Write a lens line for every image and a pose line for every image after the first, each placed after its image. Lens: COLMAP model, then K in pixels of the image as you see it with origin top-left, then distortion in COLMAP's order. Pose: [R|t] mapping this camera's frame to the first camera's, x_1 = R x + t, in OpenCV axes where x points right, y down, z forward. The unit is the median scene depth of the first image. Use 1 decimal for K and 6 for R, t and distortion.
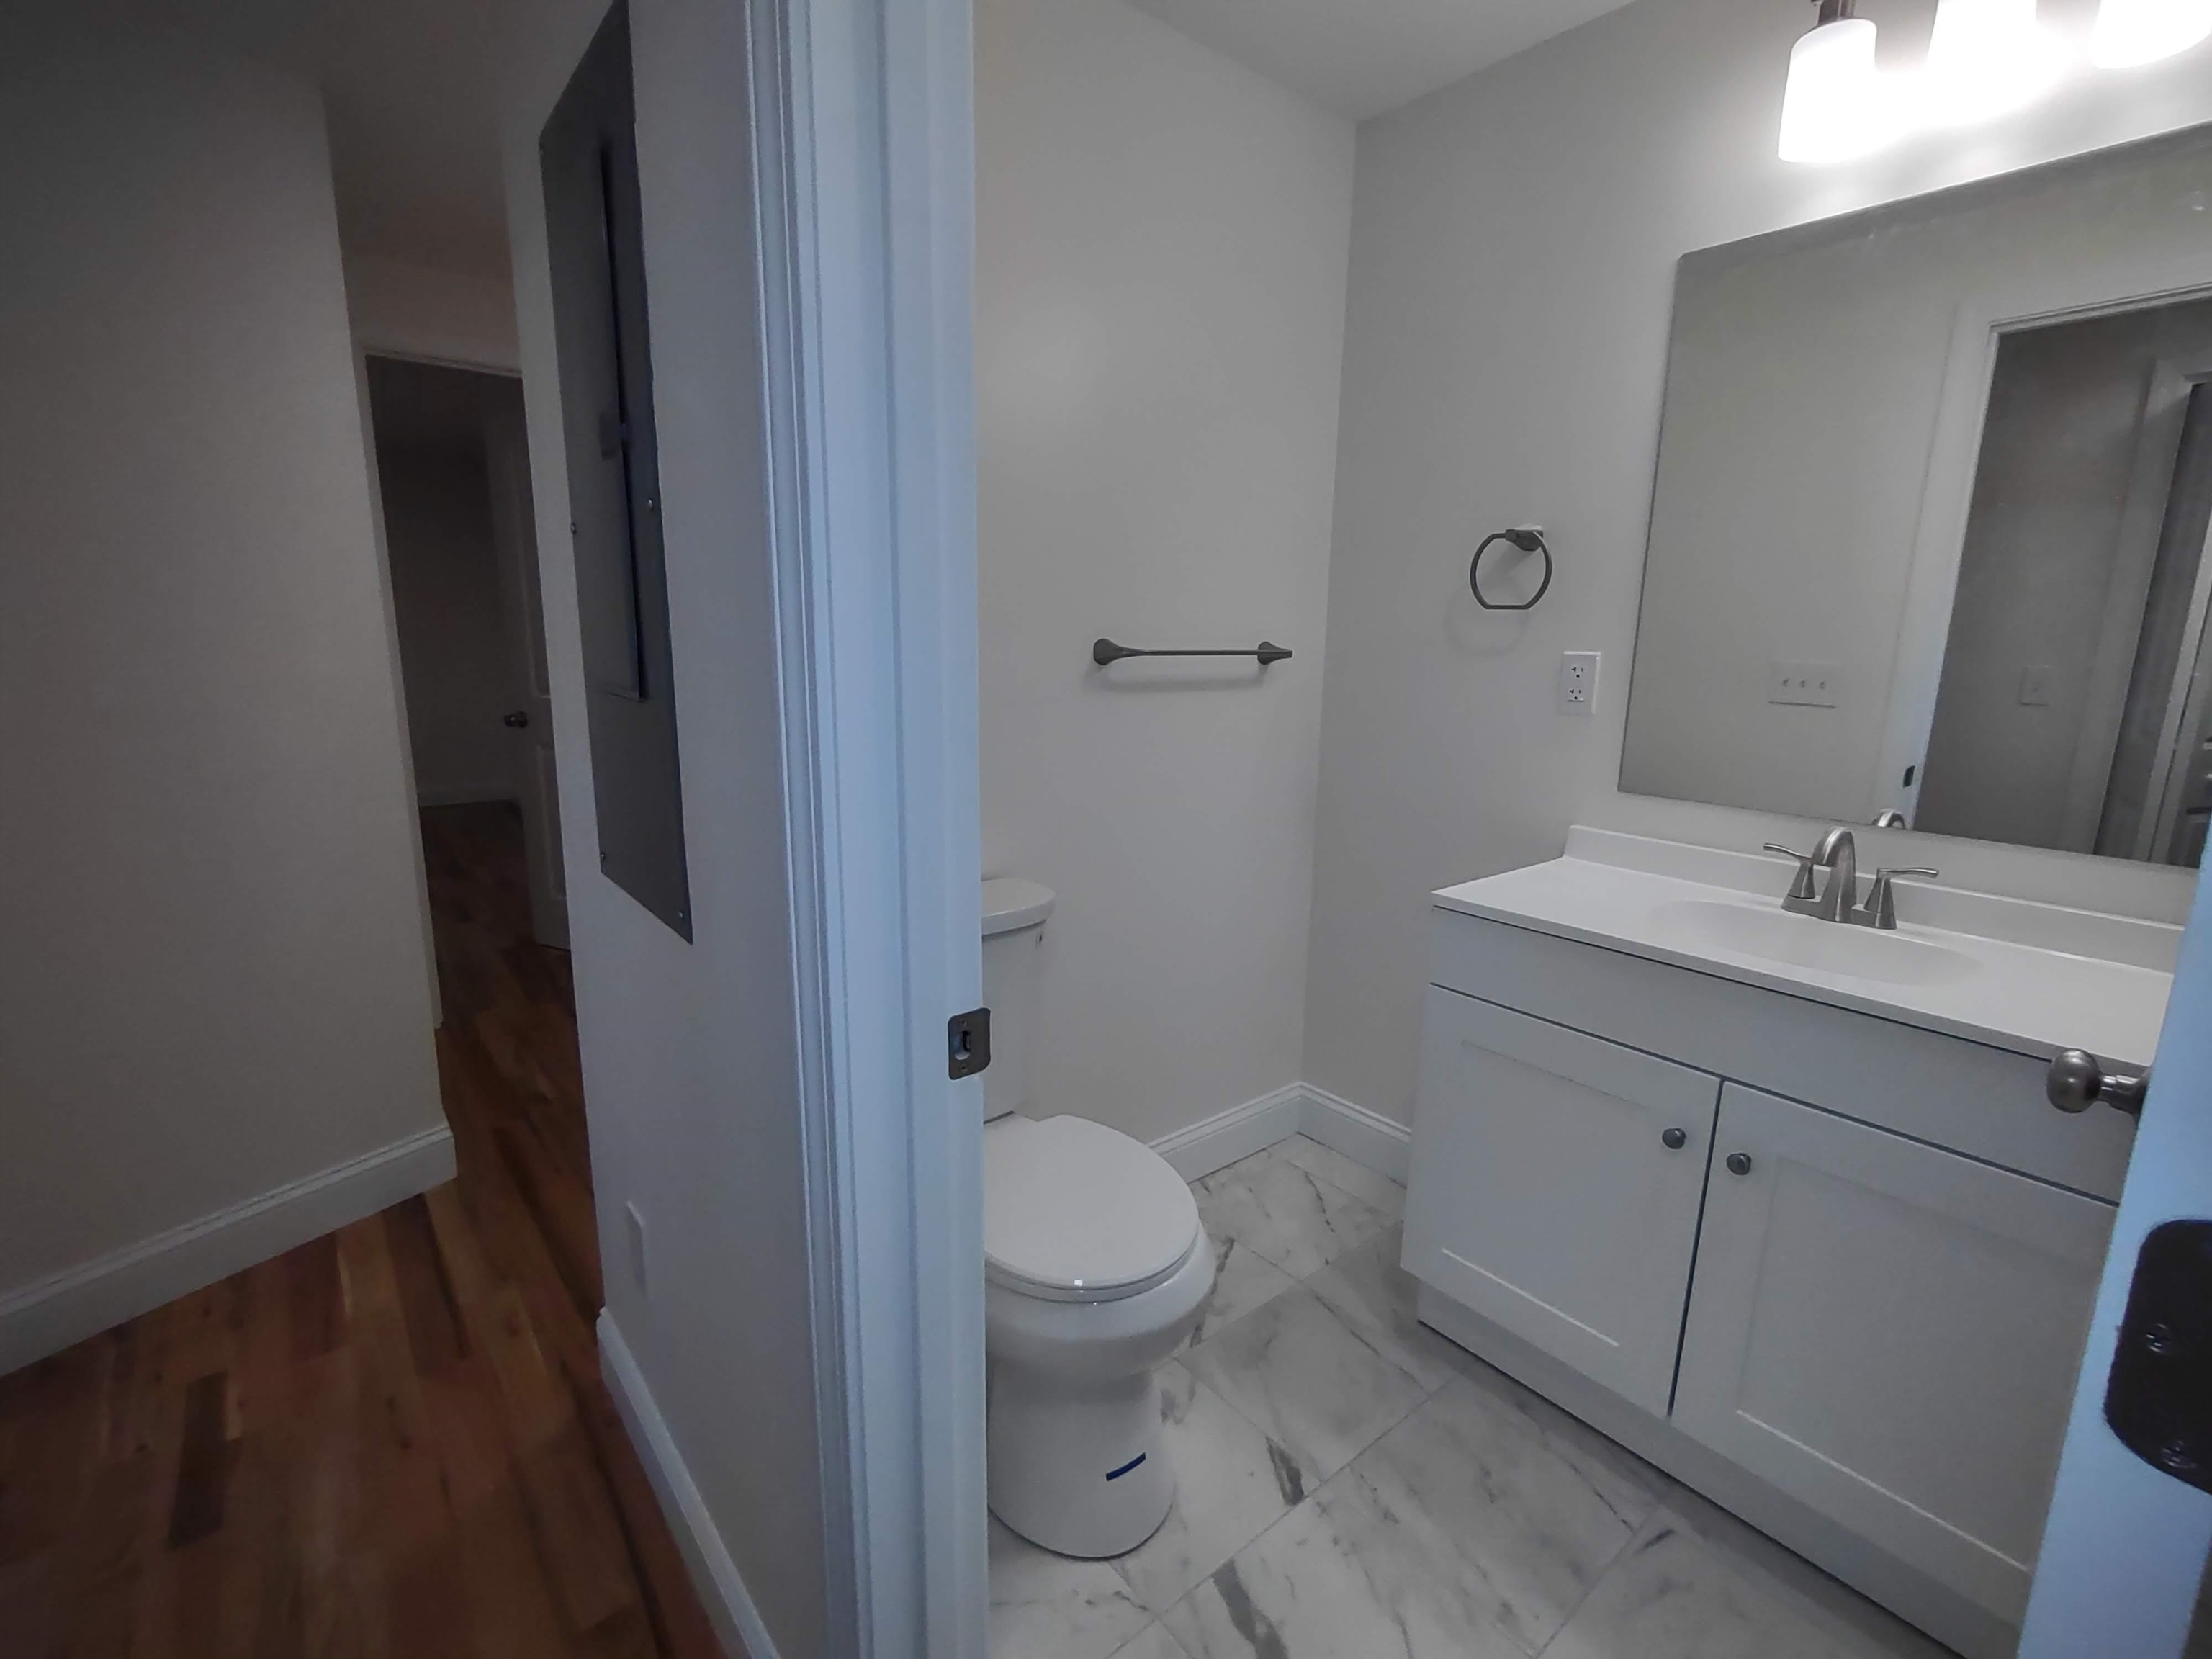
lens RADIAL K [[1009.9, 0, 1113.3], [0, 1009.9, 833.8], [0, 0, 1]] dist [-0.001254, -0.000080]
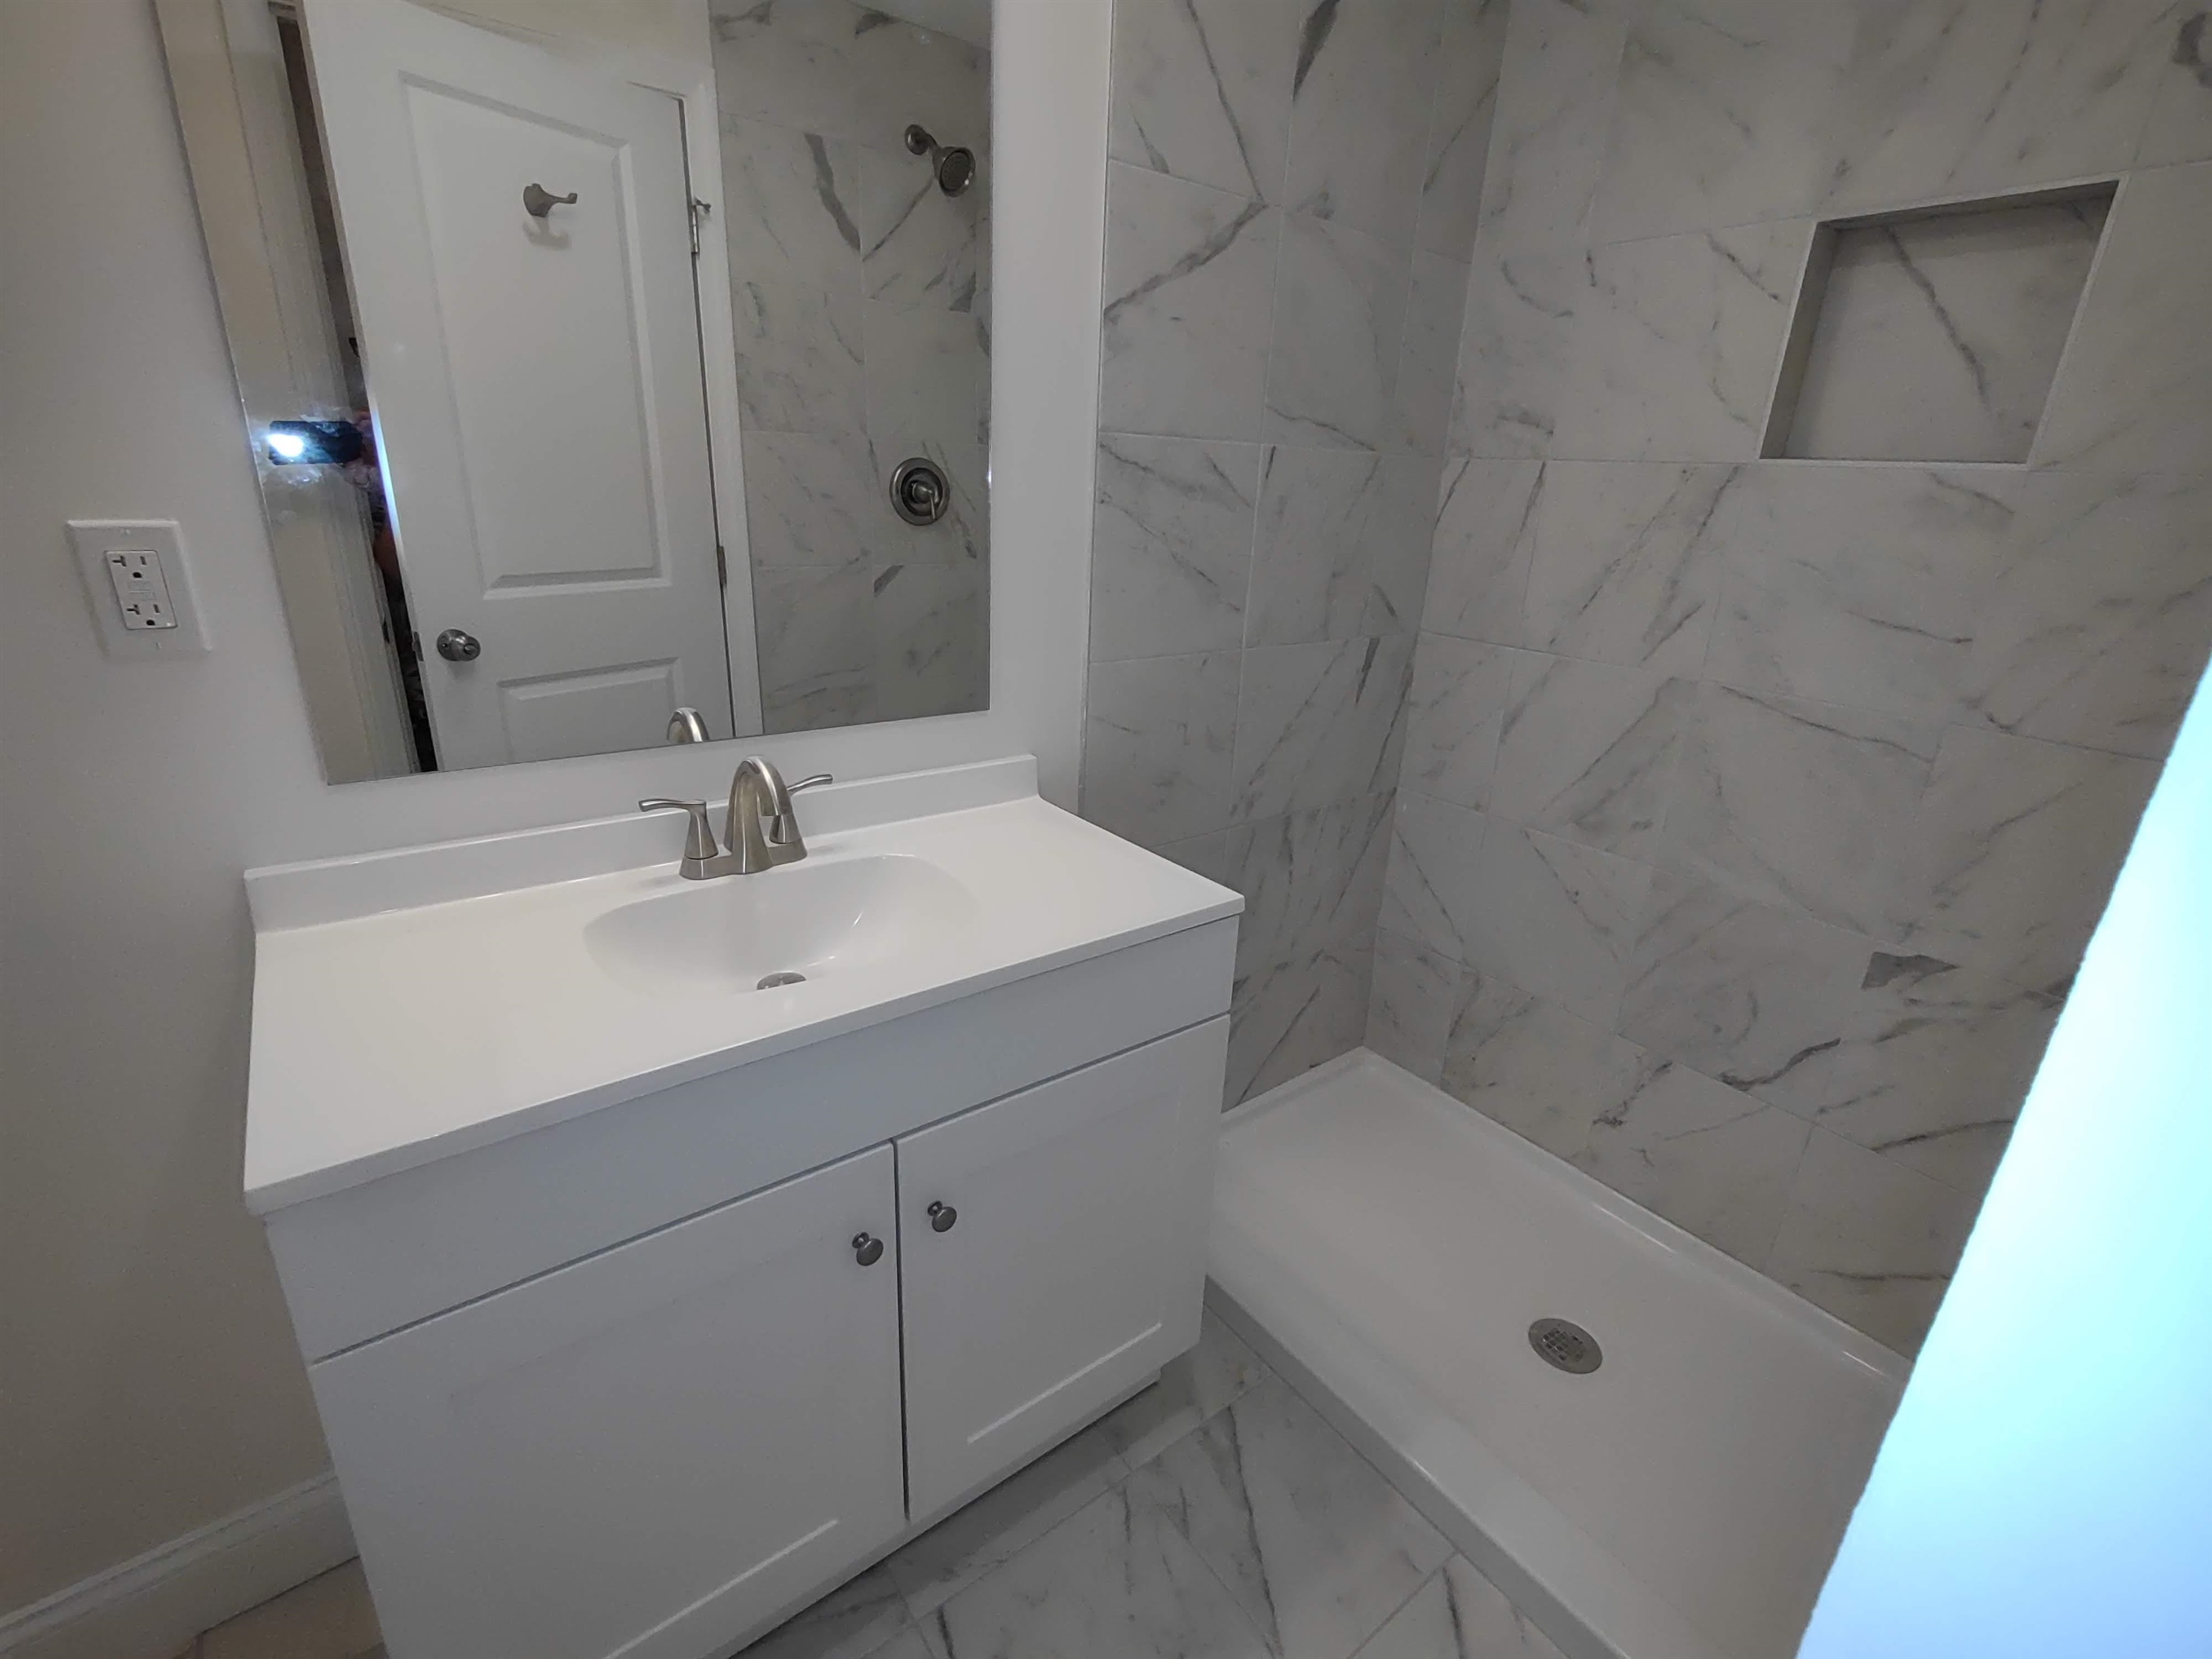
lens RADIAL K [[1009.9, 0, 1113.3], [0, 1009.9, 833.8], [0, 0, 1]] dist [-0.001254, -0.000080]
pose [[0.030009, -0.360045, 0.932452, 0.008102], [0.165396, 0.921801, 0.350610, -0.161489], [-0.985771, 0.143702, 0.087212, 0.647505]]
